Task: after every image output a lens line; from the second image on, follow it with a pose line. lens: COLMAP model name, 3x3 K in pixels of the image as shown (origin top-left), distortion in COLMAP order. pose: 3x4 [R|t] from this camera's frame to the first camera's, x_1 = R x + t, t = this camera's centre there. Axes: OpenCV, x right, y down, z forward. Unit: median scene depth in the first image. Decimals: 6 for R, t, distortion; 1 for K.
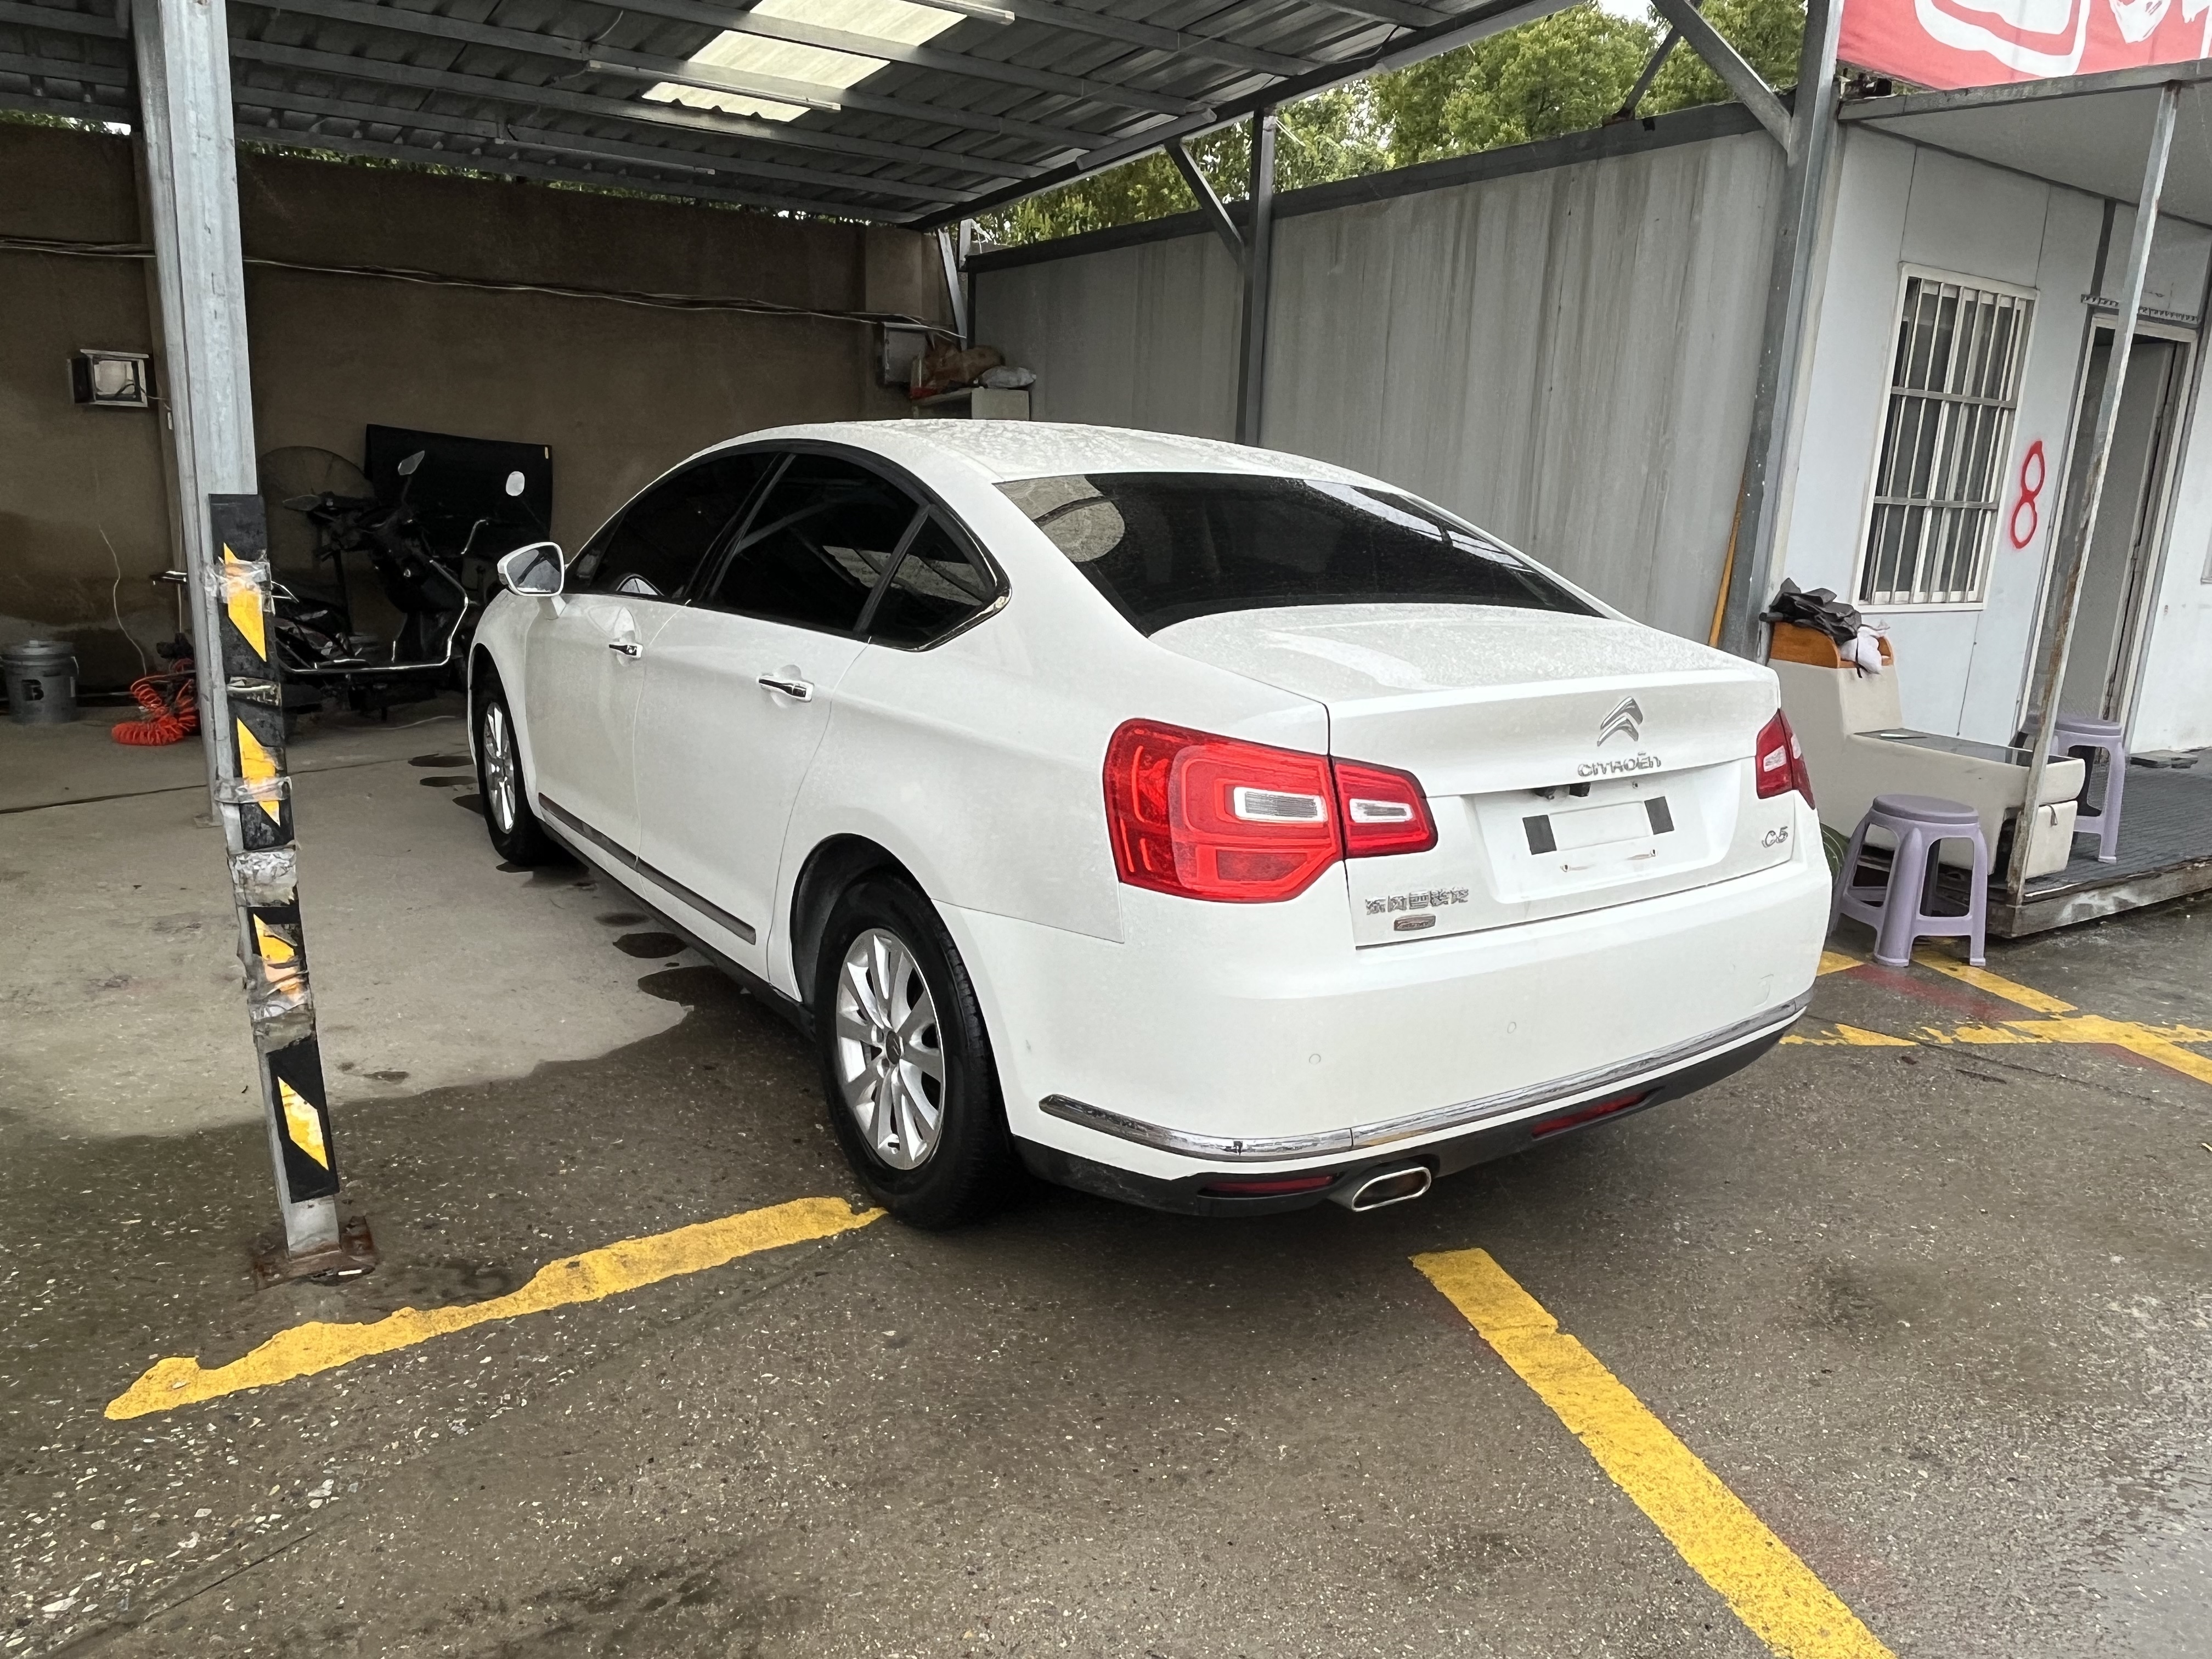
lens RADIAL K [[1511.9, 0, 1101.1], [0, 1511.9, 831.6], [0, 0, 1]] dist [-0.003695, -0.000555]
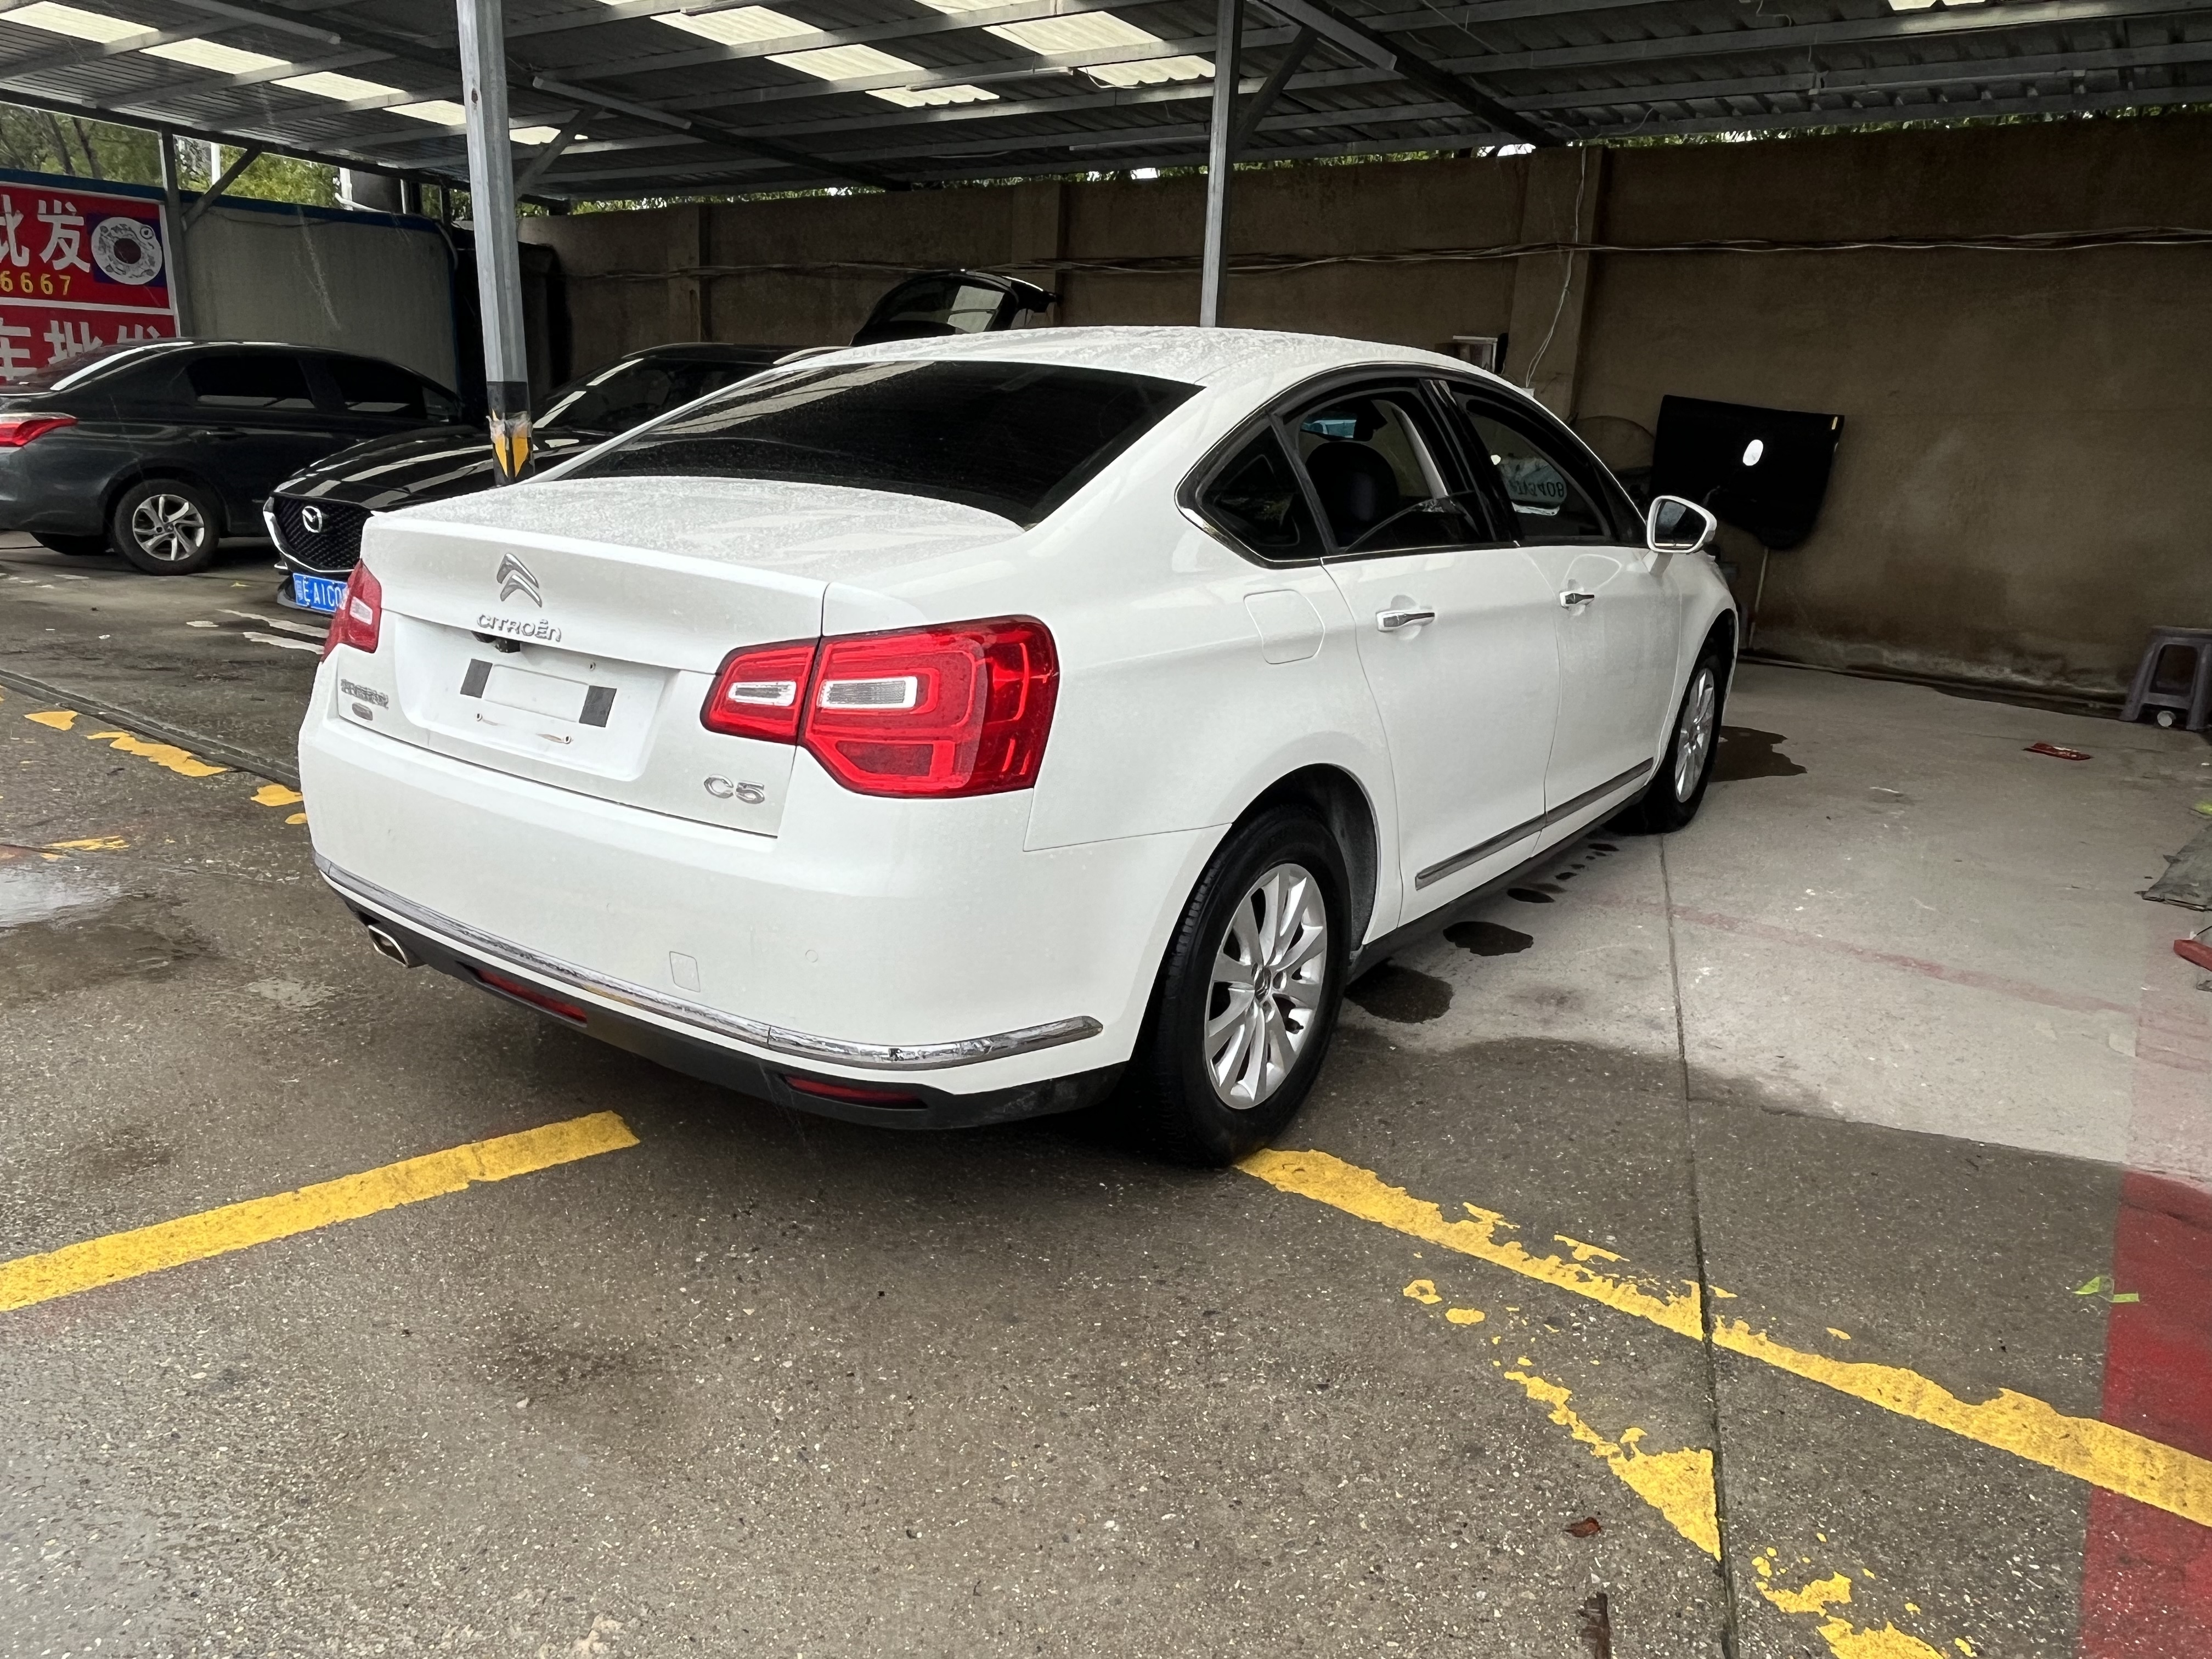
lens RADIAL K [[1503.9, 0, 1091.3], [0, 1503.9, 834.7], [0, 0, 1]] dist [-0.000075, -0.003263]
pose [[0.348171, 0.239901, -0.906214, 1.268633], [-0.246808, 0.956052, 0.158270, -0.147381], [0.904358, 0.168556, 0.392079, 0.916253]]
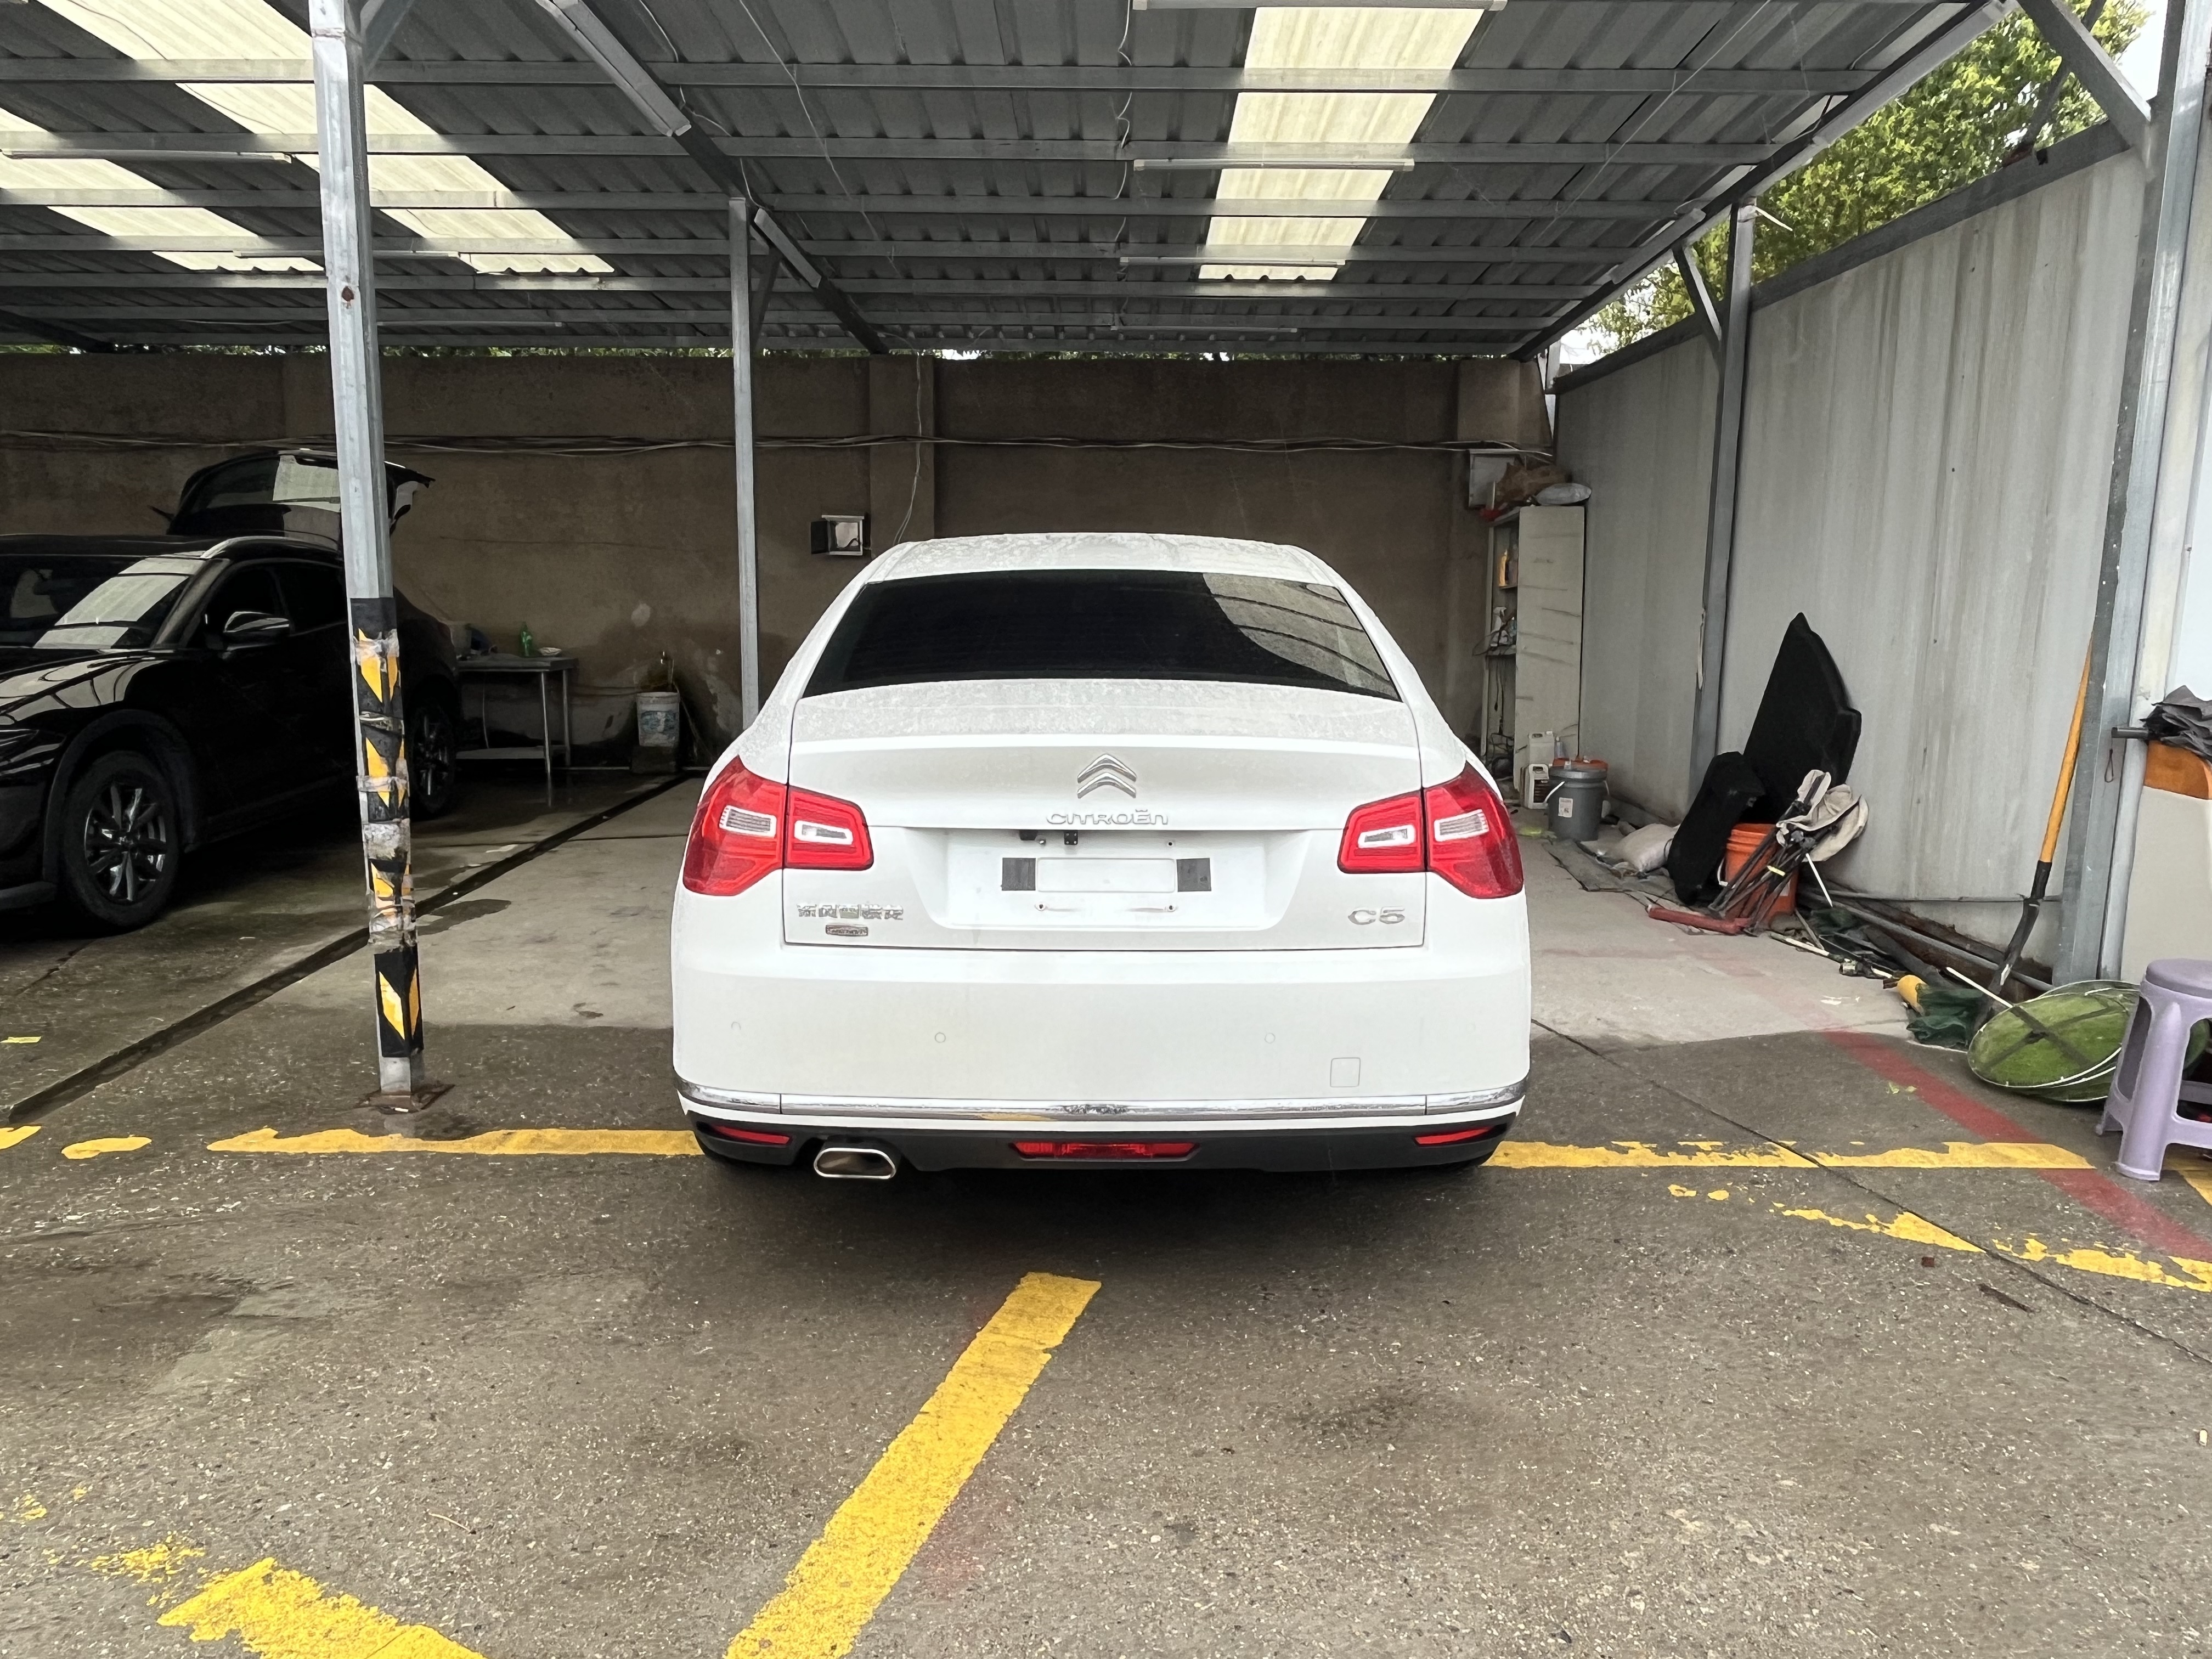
lens RADIAL K [[1511.9, 0, 1101.1], [0, 1511.9, 831.6], [0, 0, 1]] dist [-0.003695, -0.000555]
pose [[0.832031, 0.061925, -0.551261, 0.874148], [-0.108811, 0.992663, -0.052721, 0.020845], [0.543952, 0.103849, 0.832665, 0.098381]]
